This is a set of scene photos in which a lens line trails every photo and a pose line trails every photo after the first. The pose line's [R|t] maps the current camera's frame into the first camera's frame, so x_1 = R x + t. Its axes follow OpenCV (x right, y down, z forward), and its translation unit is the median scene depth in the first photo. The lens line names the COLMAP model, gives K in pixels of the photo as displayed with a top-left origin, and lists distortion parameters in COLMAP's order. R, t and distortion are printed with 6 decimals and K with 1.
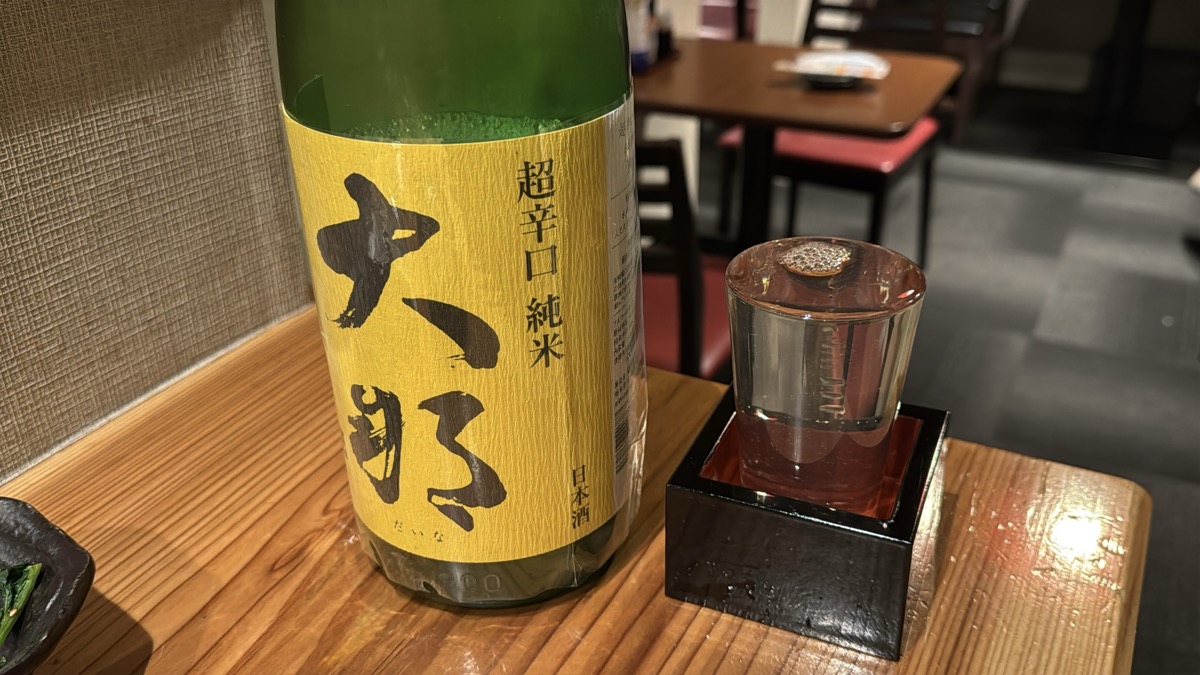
lens RADIAL K [[1077.7, 0, 622.5], [0, 1077.7, 344.1], [0, 0, 1]] dist [0.007861, -0.124186]
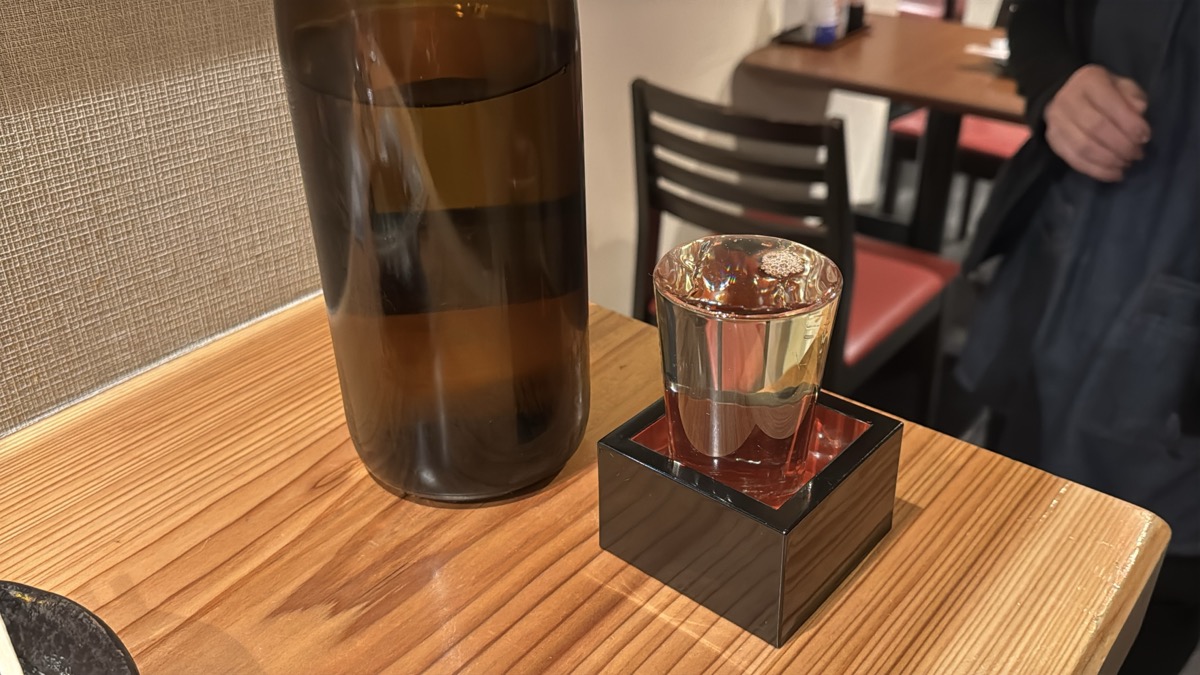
lens RADIAL K [[1077.7, 0, 611.7], [0, 1077.7, 348.9], [0, 0, 1]] dist [0.007861, -0.124186]
pose [[0.978345, 0.107165, -0.177079, 0.141043], [-0.100888, 0.993920, 0.044108, -0.013032], [0.180729, -0.025287, 0.983208, -0.042775]]
